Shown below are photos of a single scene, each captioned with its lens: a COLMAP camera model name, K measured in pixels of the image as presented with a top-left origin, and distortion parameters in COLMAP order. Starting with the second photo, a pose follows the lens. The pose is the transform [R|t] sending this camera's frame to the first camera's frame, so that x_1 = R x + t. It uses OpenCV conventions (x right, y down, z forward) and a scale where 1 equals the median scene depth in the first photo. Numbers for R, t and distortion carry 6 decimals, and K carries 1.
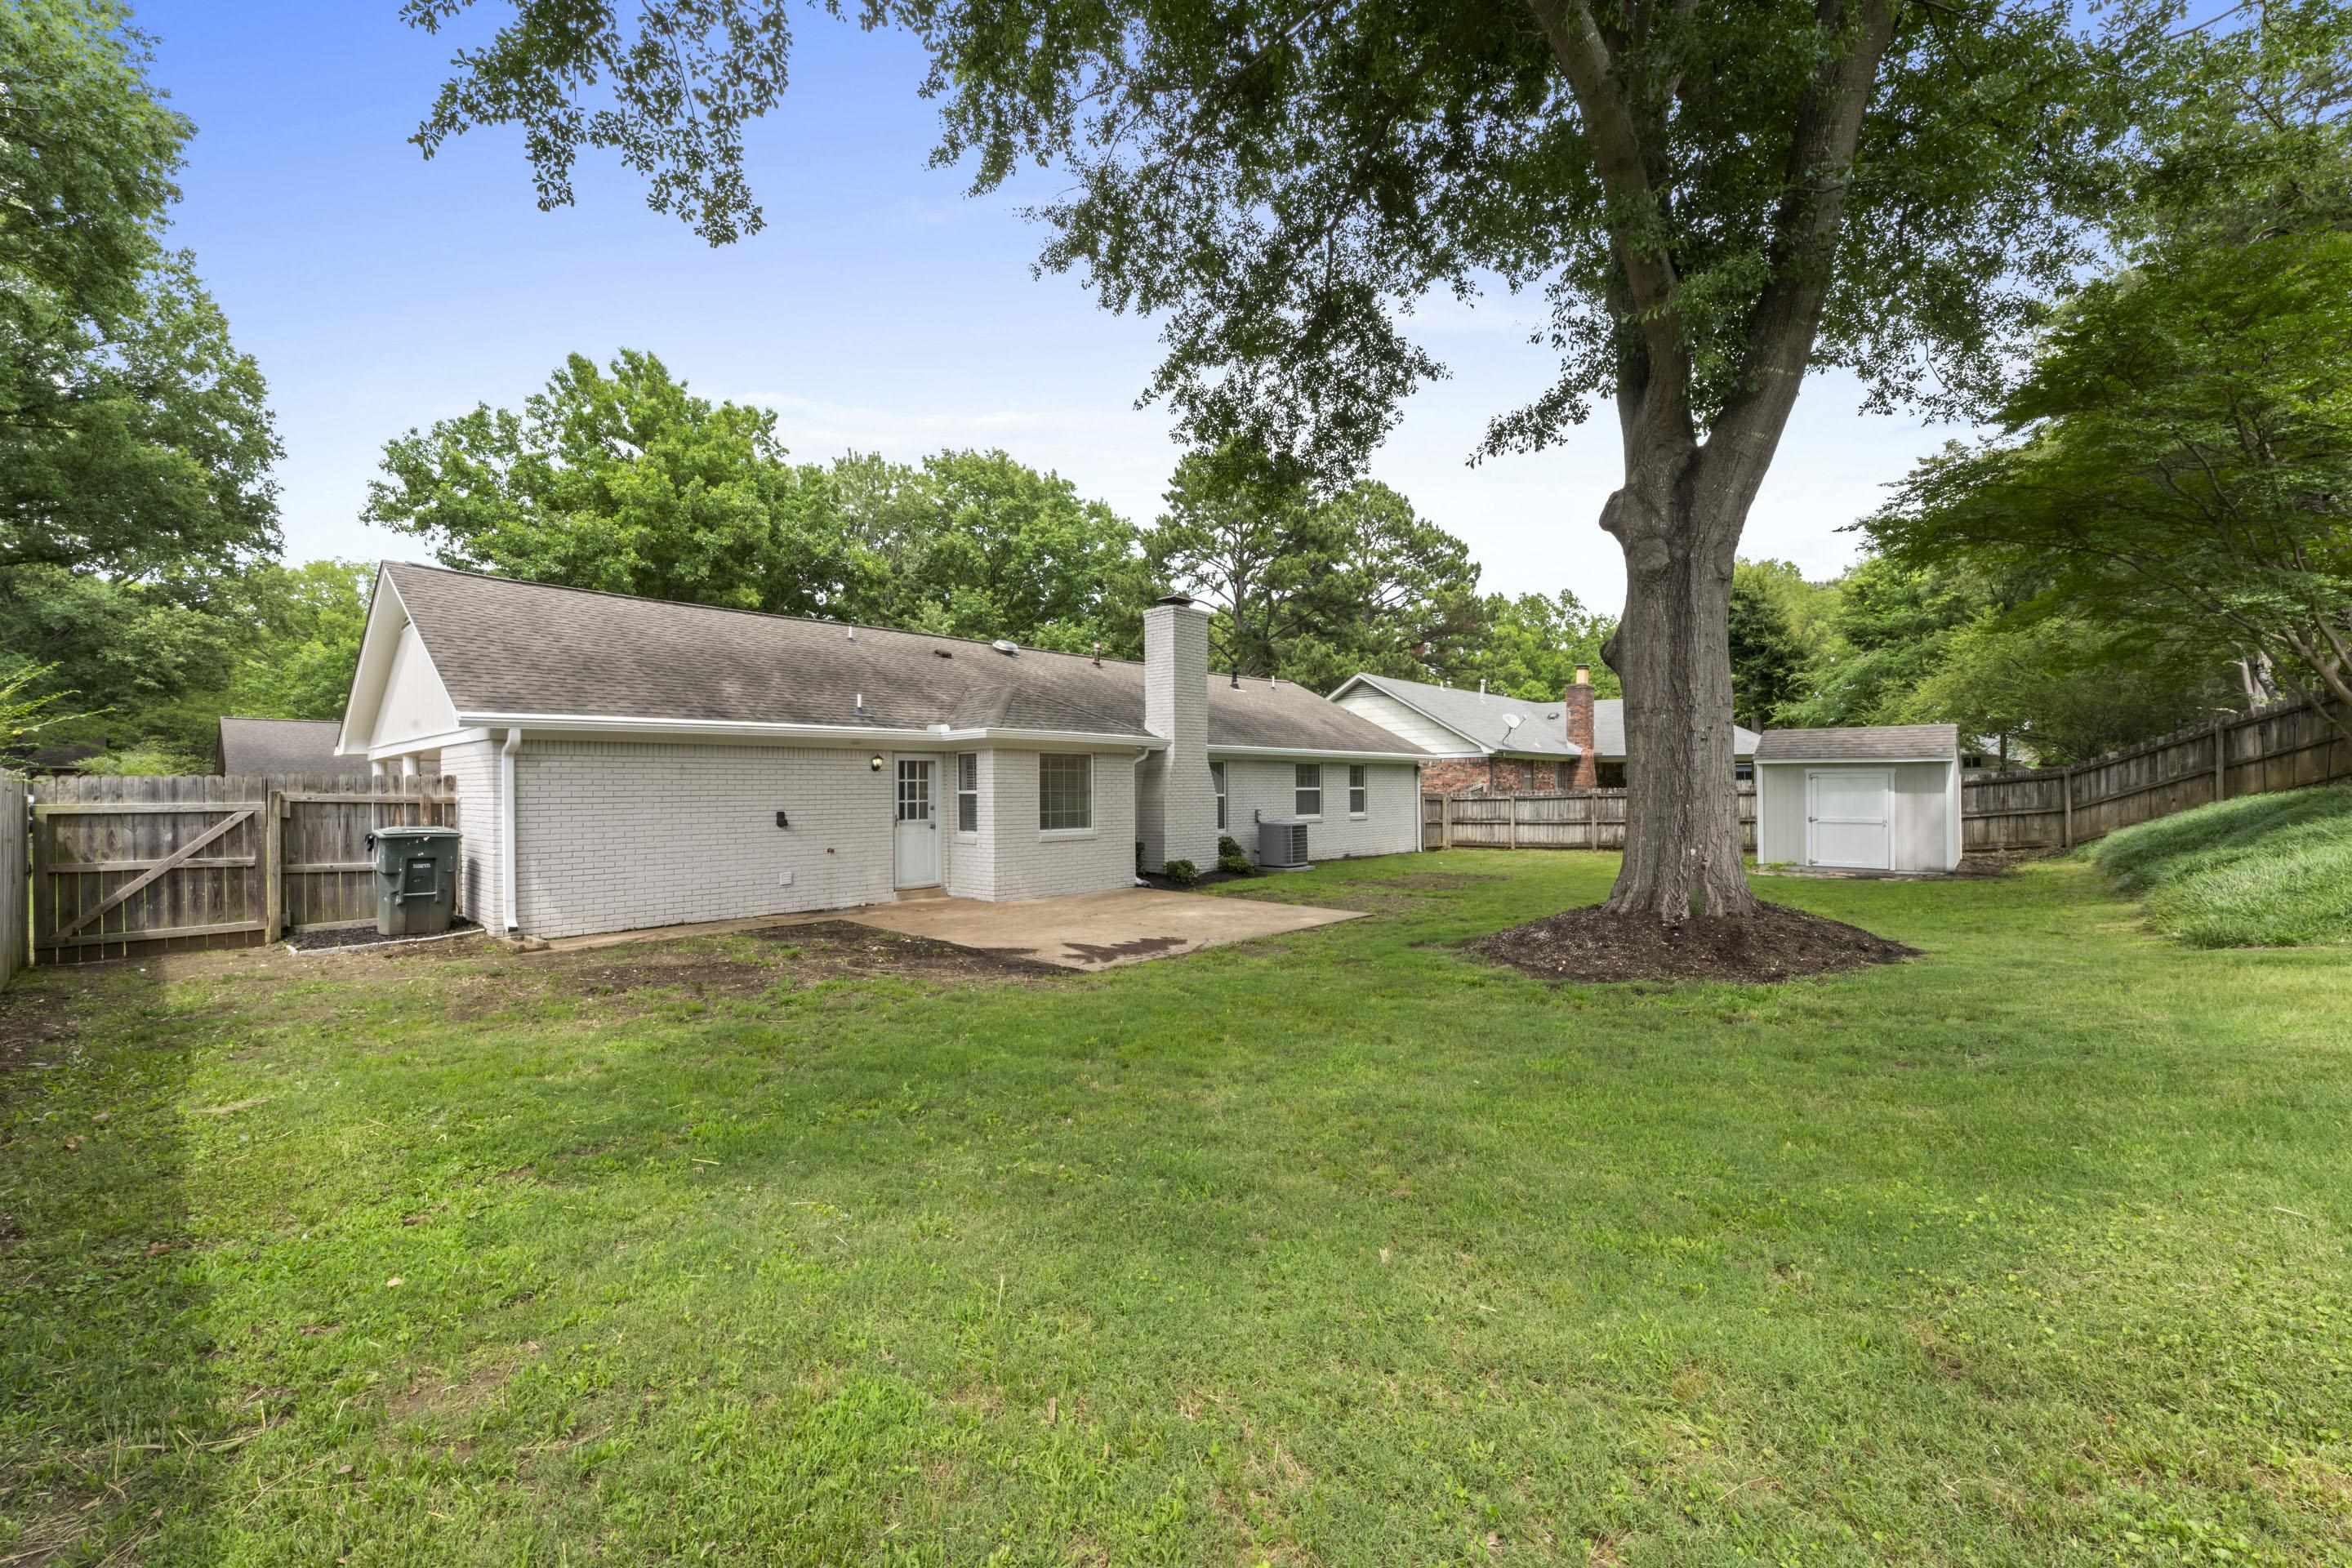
lens RADIAL K [[930.9, 0, 1166.9], [0, 930.9, 783.8], [0, 0, 1]] dist [-0.000319, 0.000054]
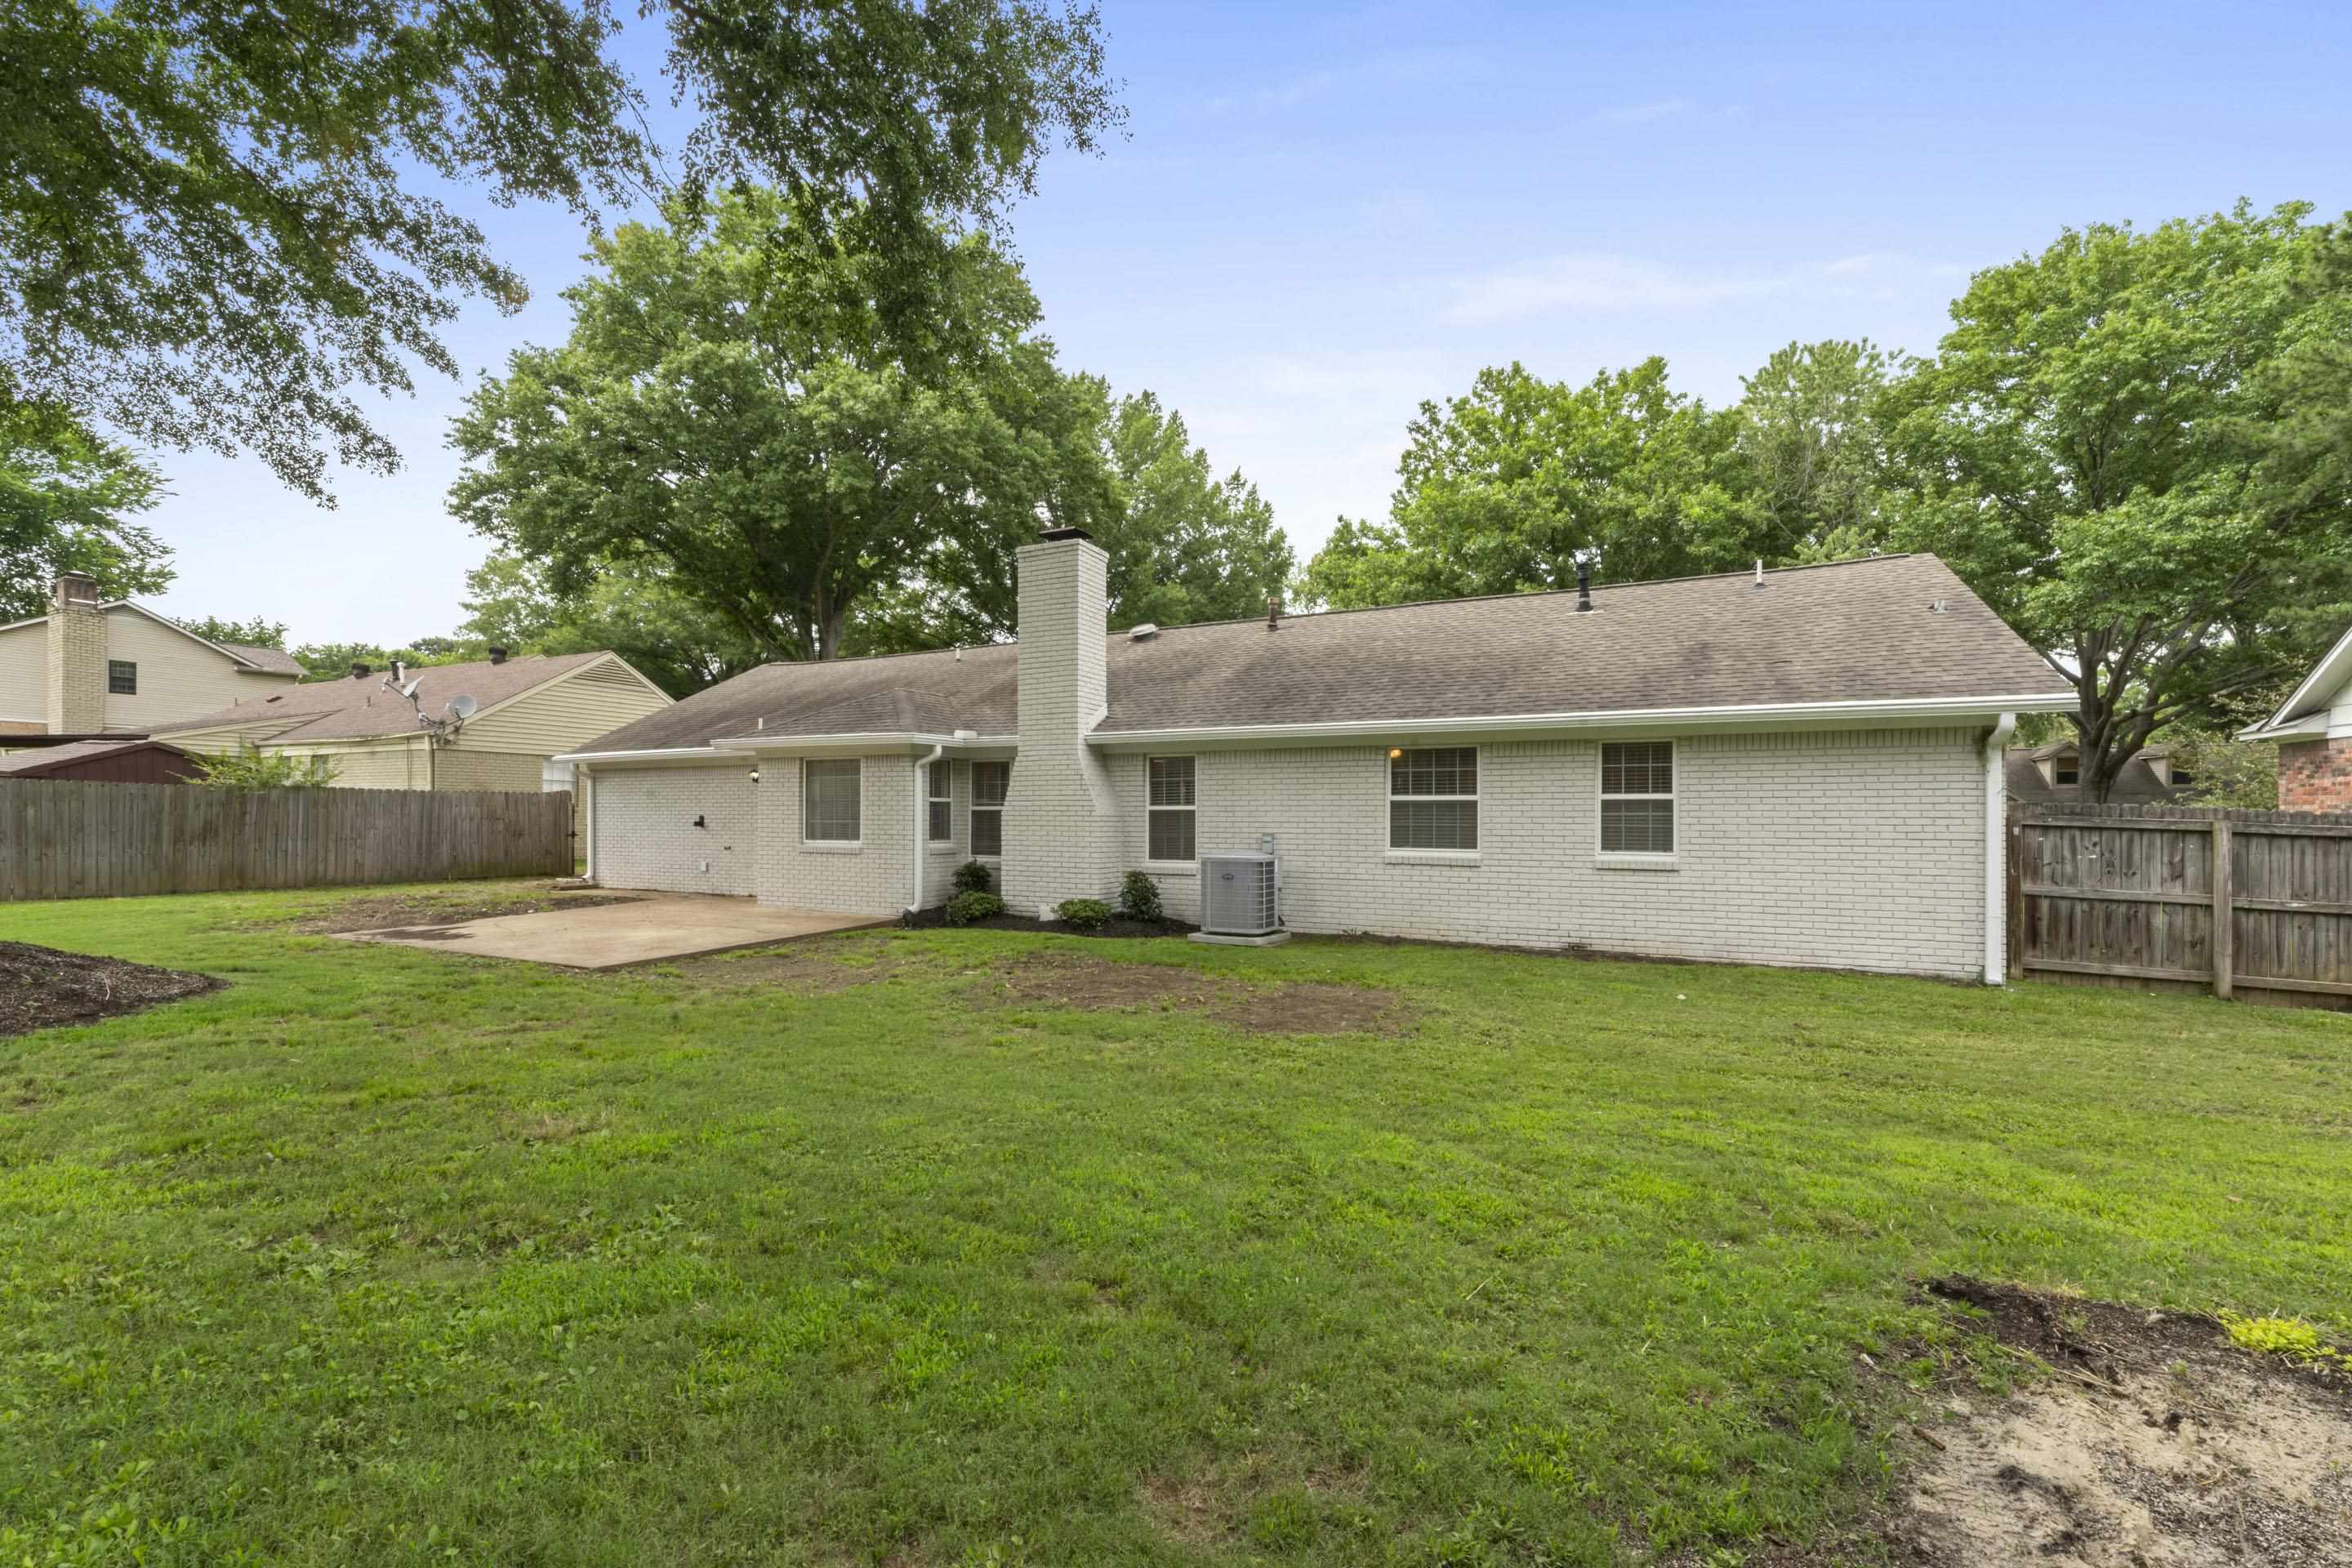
lens RADIAL K [[982.1, 0, 1157.5], [0, 982.1, 792.3], [0, 0, 1]] dist [-0.000858, -0.000075]
pose [[0.272963, -0.017007, -0.961874, 0.582244], [-0.000732, 0.999840, -0.017886, 0.011168], [0.962024, 0.005587, 0.272907, 0.661846]]
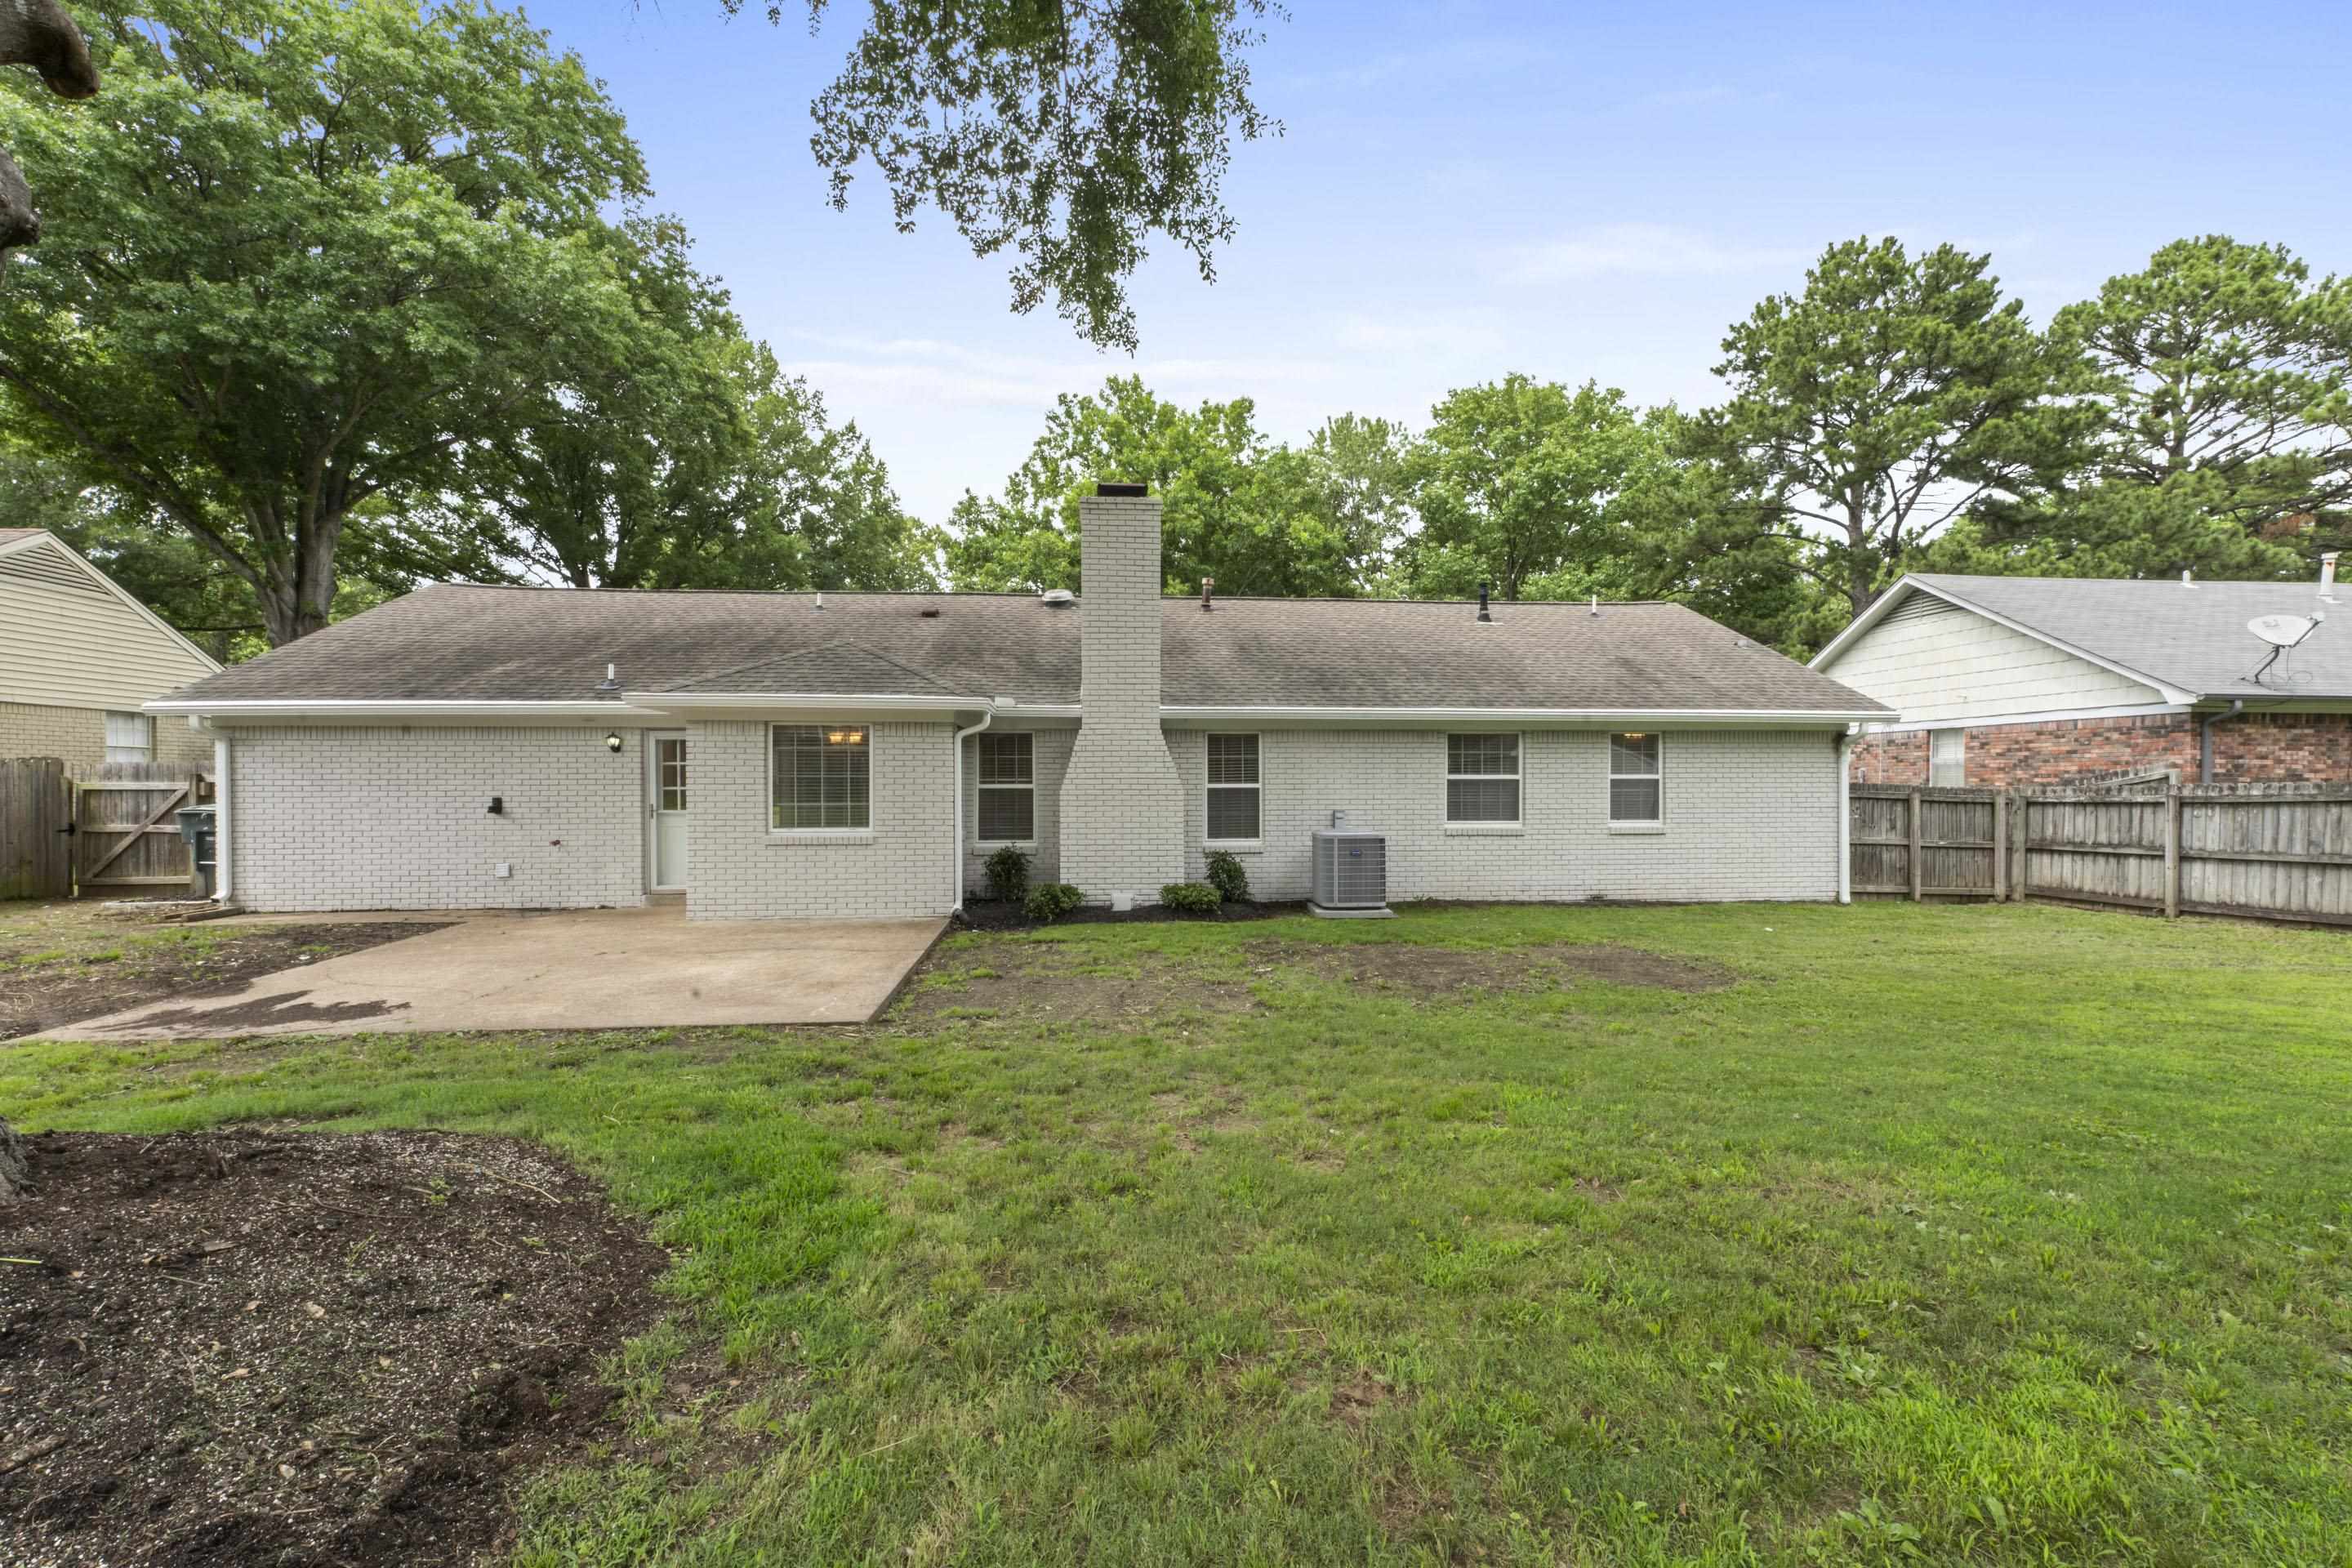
lens RADIAL K [[947.4, 0, 1174.3], [0, 947.4, 777.6], [0, 0, 1]] dist [-0.000546, 0.000045]
pose [[0.743093, -0.000510, -0.669188, 0.377025], [-0.000303, 0.999999, -0.001099, 0.005997], [0.669189, 0.001019, 0.743092, 0.401341]]
